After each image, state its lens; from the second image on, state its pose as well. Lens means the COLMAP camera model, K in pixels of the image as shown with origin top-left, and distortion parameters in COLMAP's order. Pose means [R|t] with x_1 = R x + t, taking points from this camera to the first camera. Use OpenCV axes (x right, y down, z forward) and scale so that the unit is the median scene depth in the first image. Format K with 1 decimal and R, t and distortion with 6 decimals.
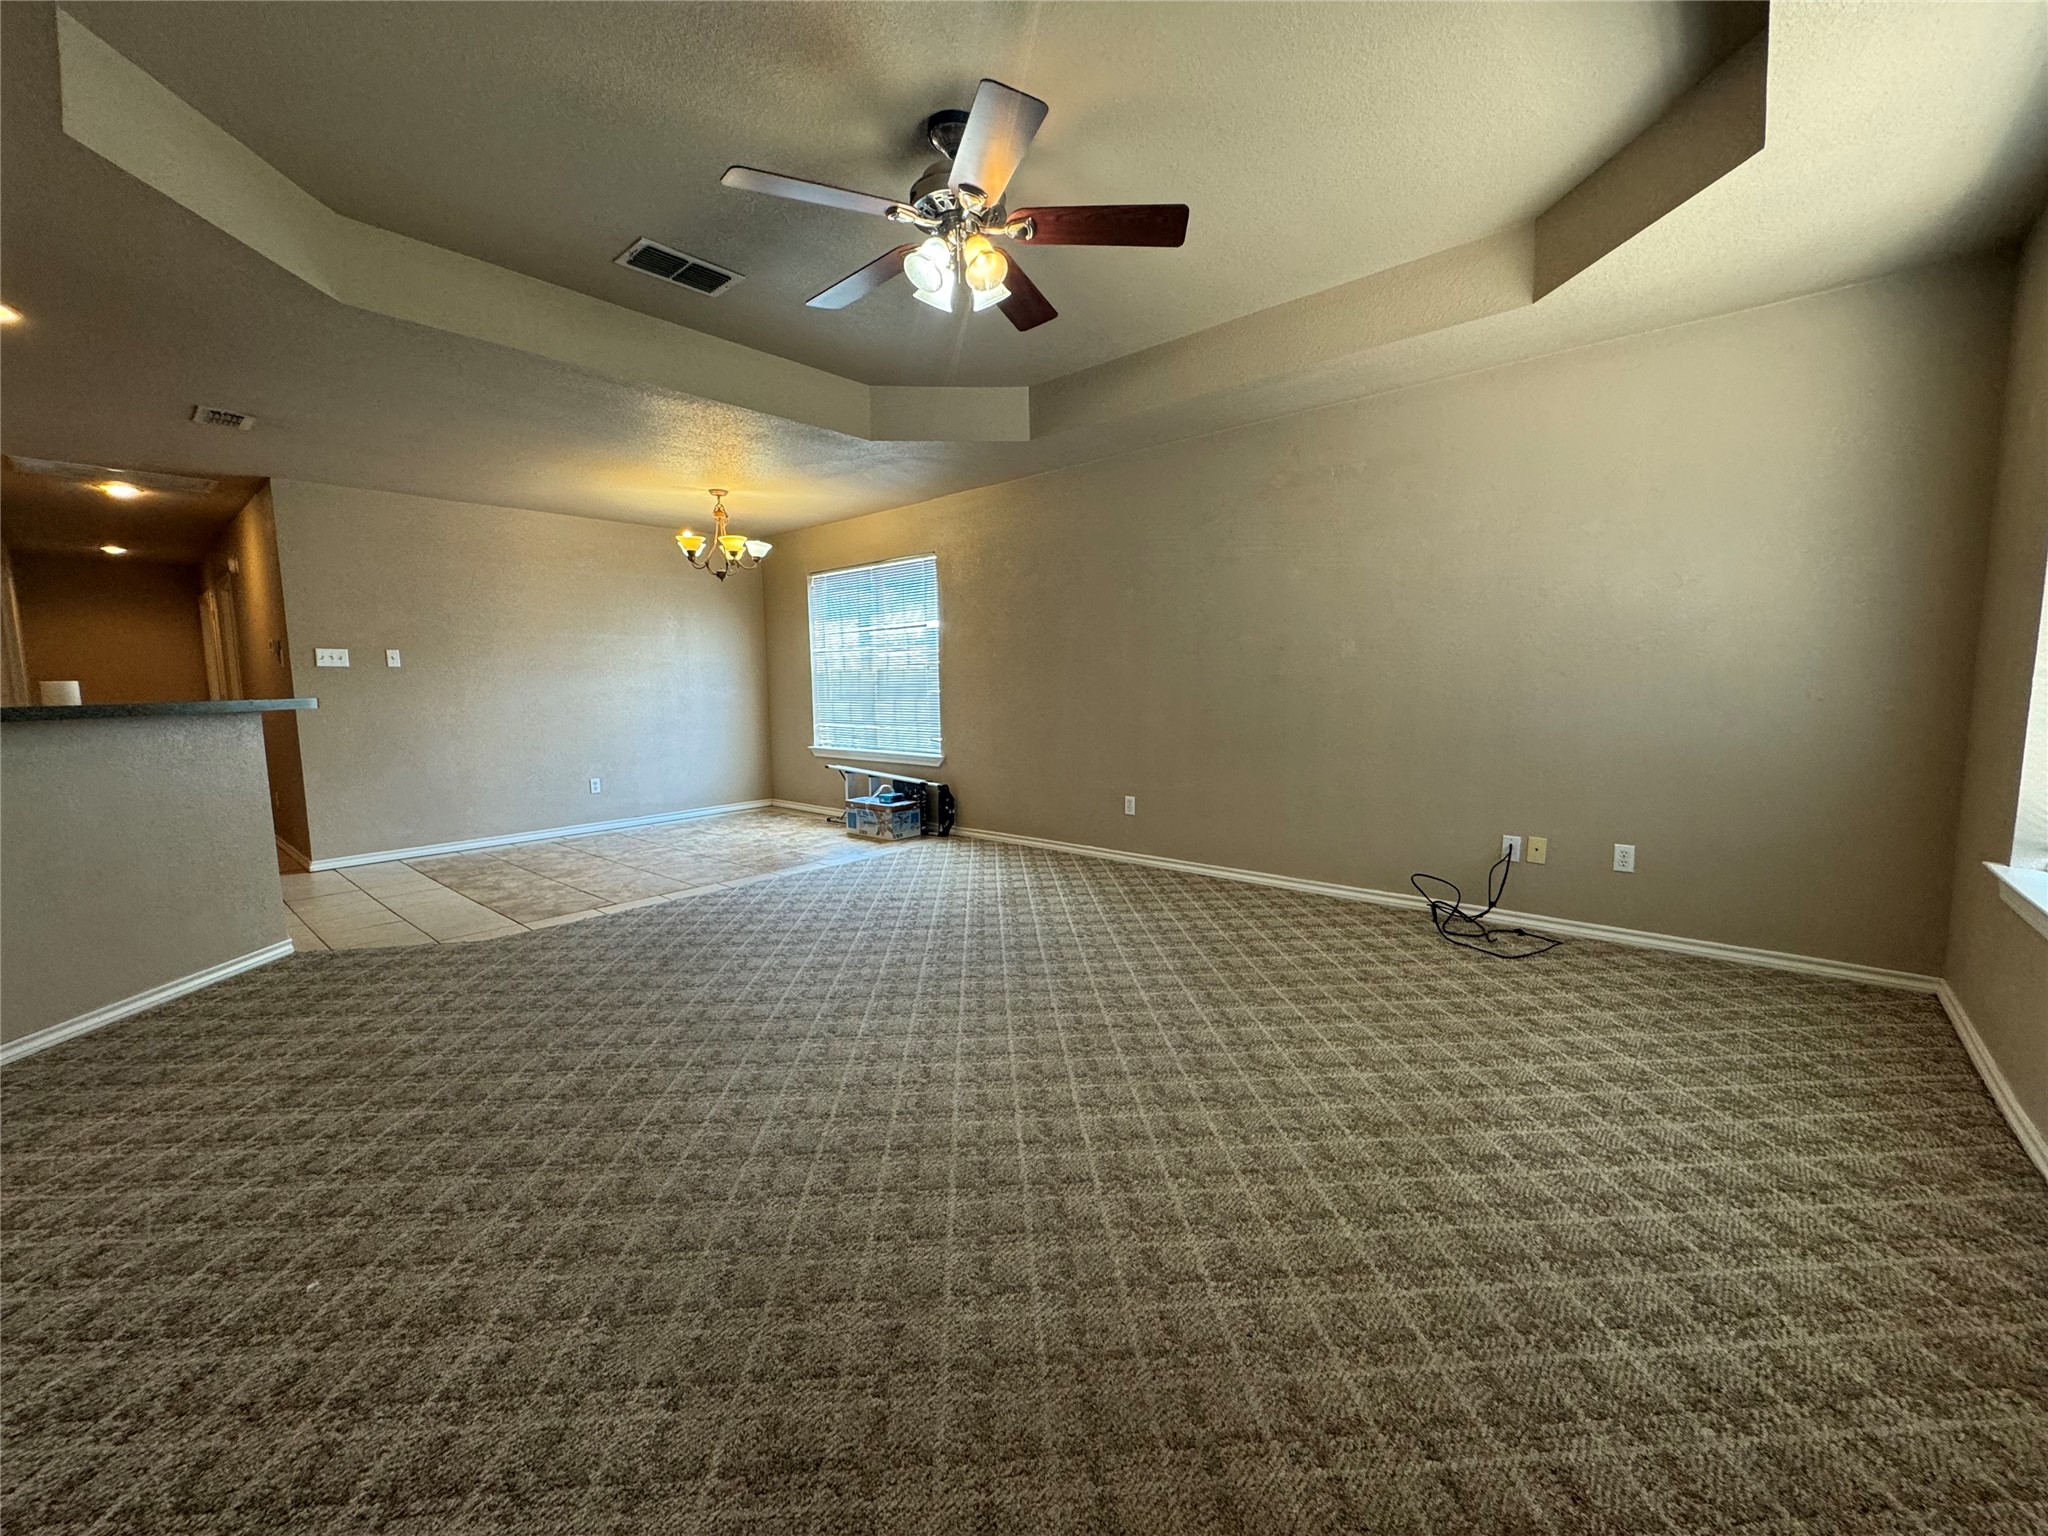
lens RADIAL K [[816.7, 0, 1024.0], [0, 816.7, 765.5], [0, 0, 1]] dist [-0.001497, 0.000238]
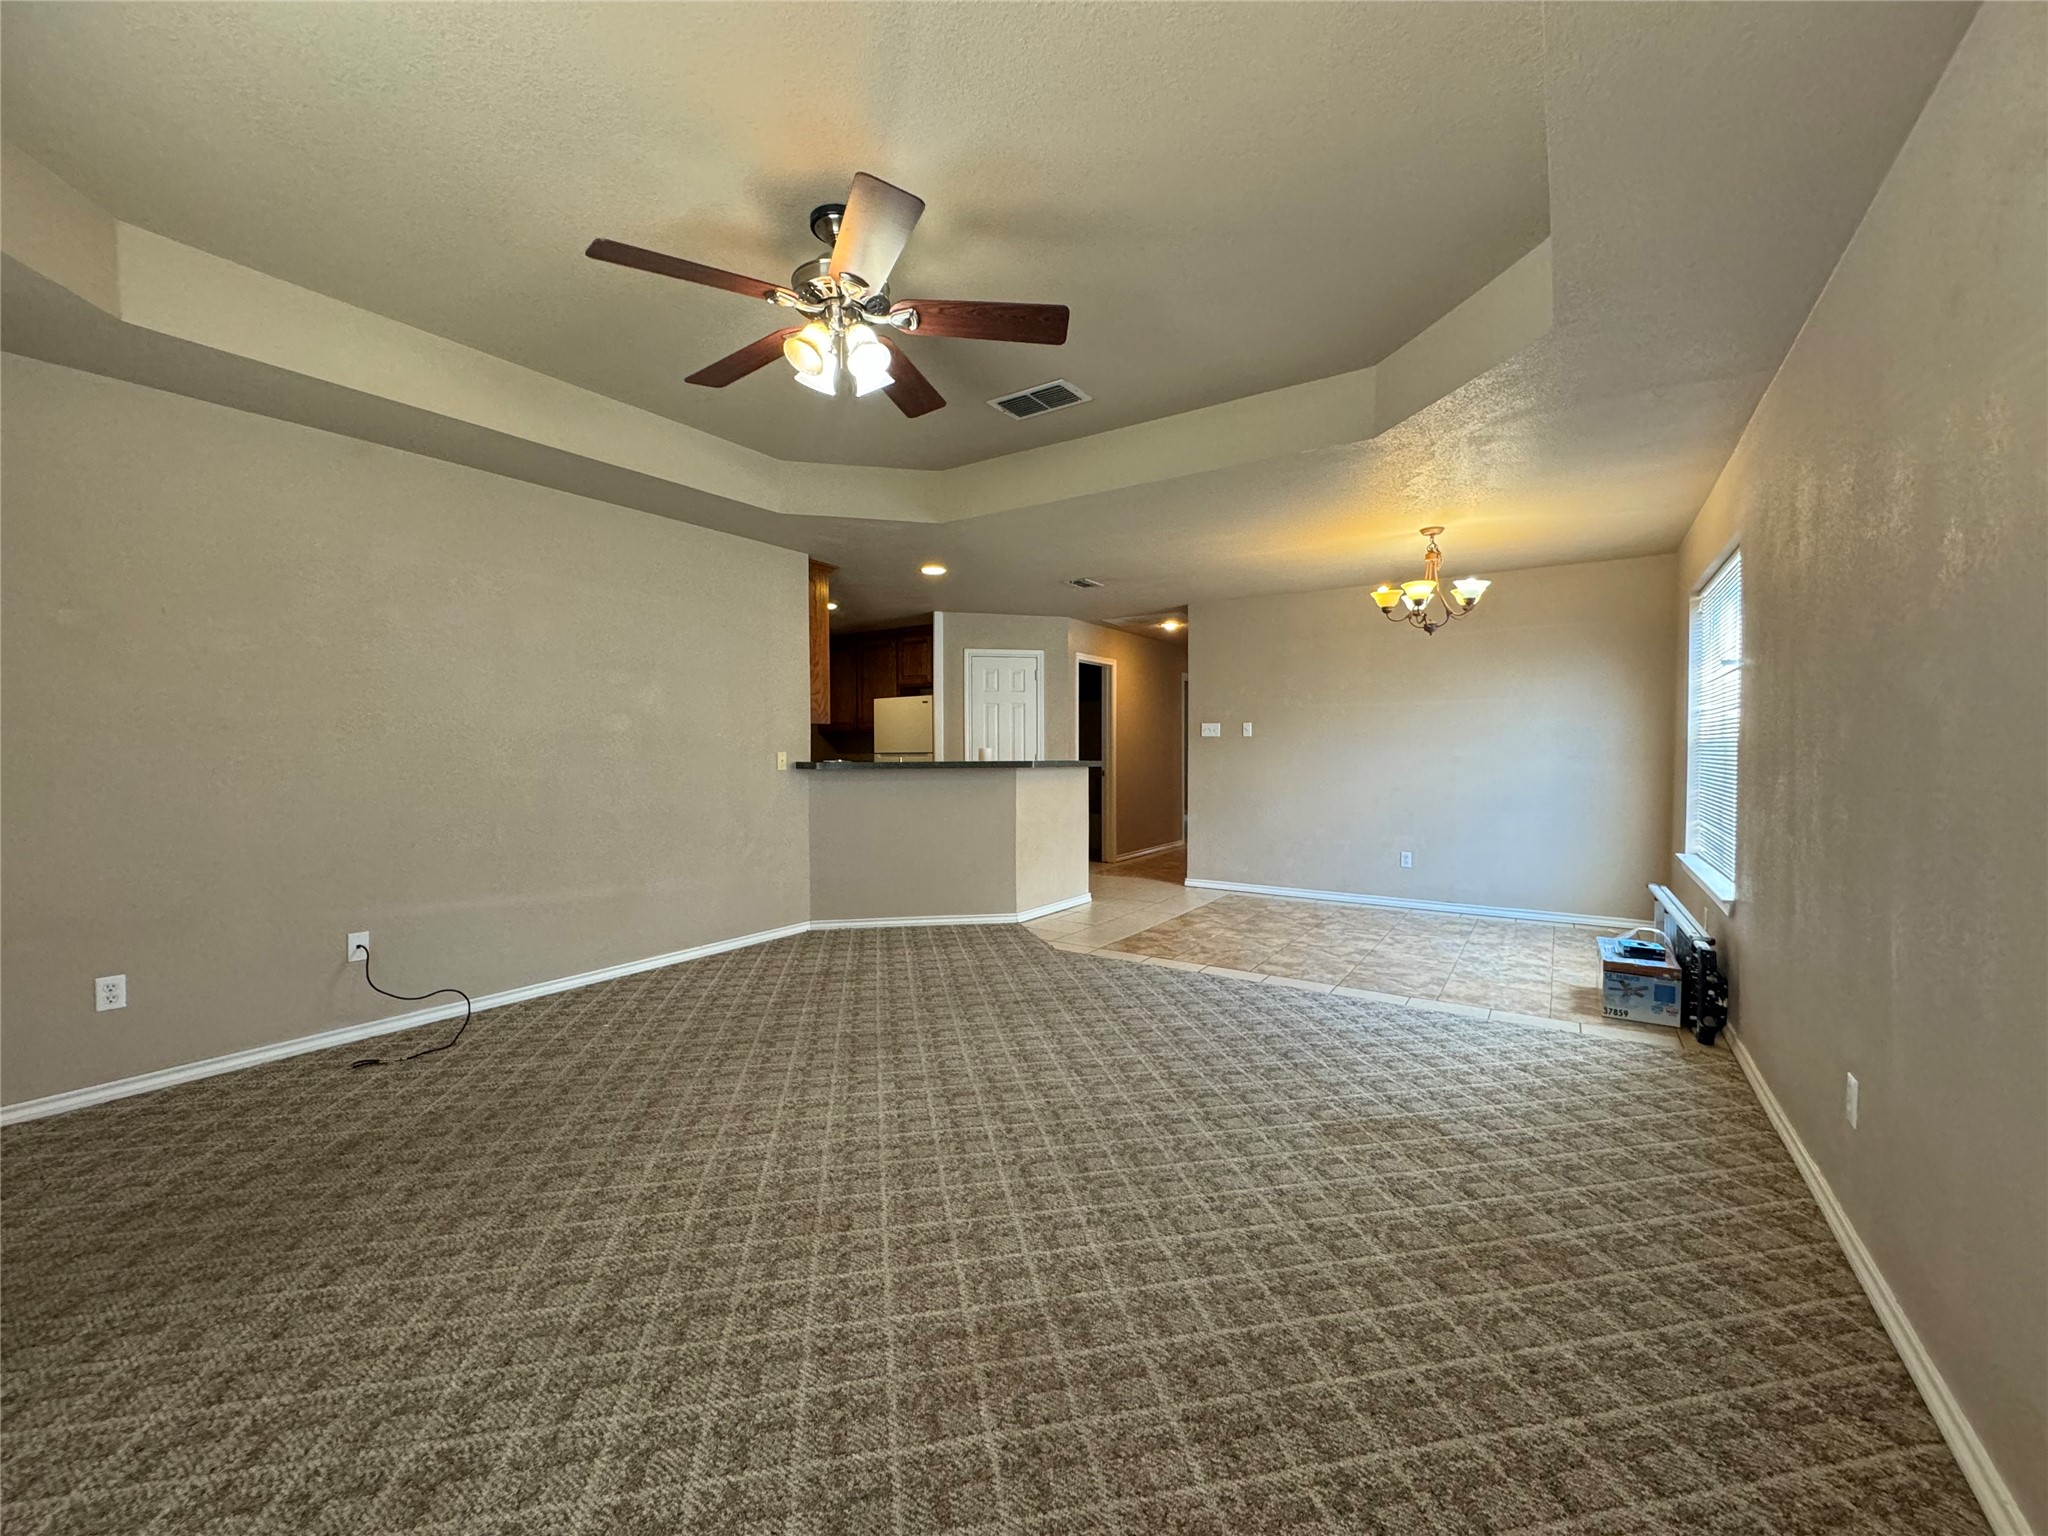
lens RADIAL K [[816.7, 0, 1023.8], [0, 816.7, 767.5], [0, 0, 1]] dist [-0.001497, 0.000238]
pose [[0.129551, 0.040078, -0.990762, 0.531673], [-0.105112, 0.994108, 0.026469, -0.089531], [0.985986, 0.100712, 0.133001, 0.635793]]
